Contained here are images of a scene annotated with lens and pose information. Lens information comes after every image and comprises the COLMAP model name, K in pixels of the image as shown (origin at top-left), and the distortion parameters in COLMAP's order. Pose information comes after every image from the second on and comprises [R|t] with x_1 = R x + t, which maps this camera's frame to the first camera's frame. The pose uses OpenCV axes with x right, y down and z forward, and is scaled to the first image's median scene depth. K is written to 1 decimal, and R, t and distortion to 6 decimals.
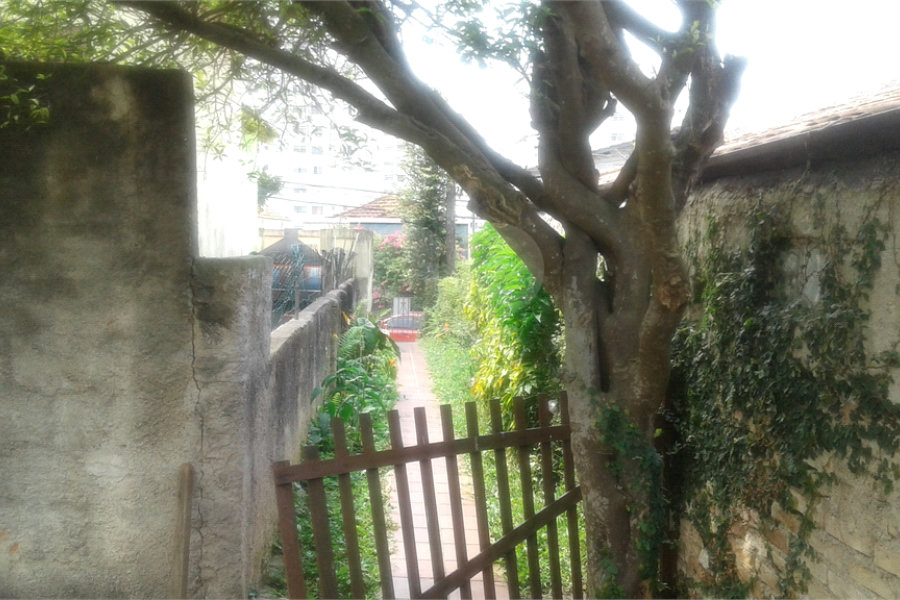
lens RADIAL K [[1104.6, 0, 448.1], [0, 1104.6, 266.8], [0, 0, 1]] dist [0.124551, -0.345277]
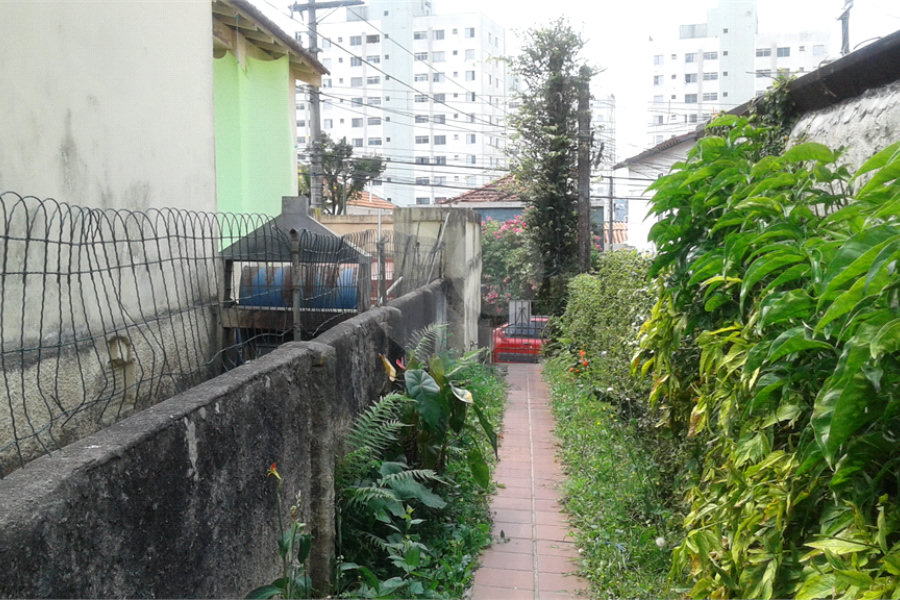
lens RADIAL K [[1104.6, 0, 448.1], [0, 1104.6, 266.8], [0, 0, 1]] dist [0.124551, -0.345277]
pose [[0.993135, -0.012729, -0.116279, -0.002608], [0.013613, 0.999884, 0.006809, -0.001498], [0.116179, -0.008346, 0.993193, 0.253346]]
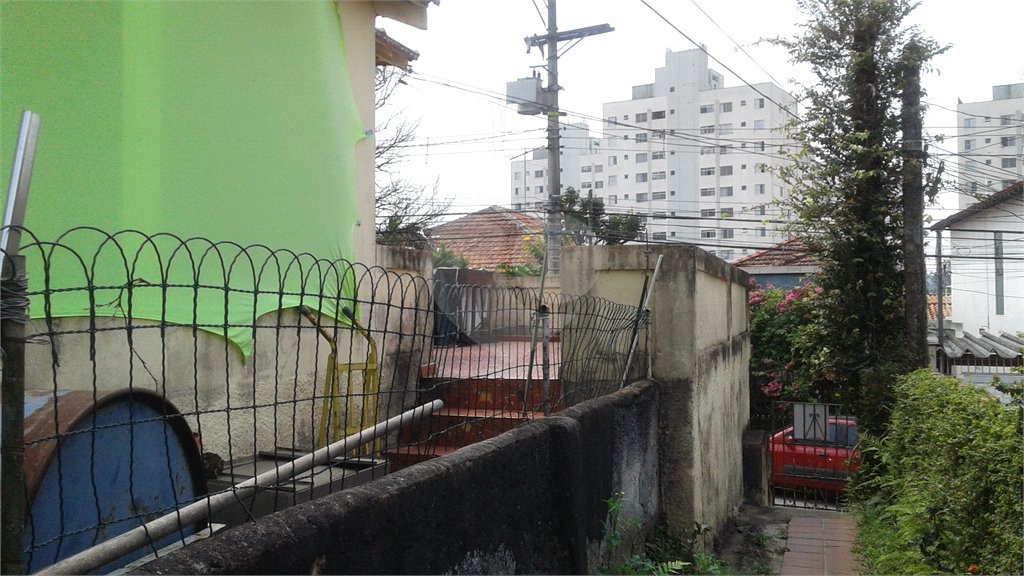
lens RADIAL K [[1084.1, 0, 496.5], [0, 1084.1, 278.2], [0, 0, 1]] dist [0.082135, -0.037796]
pose [[0.944242, -0.026119, -0.328216, -0.013036], [0.008597, 0.998465, -0.054723, -0.003207], [0.329141, 0.048851, 0.943016, 0.505880]]
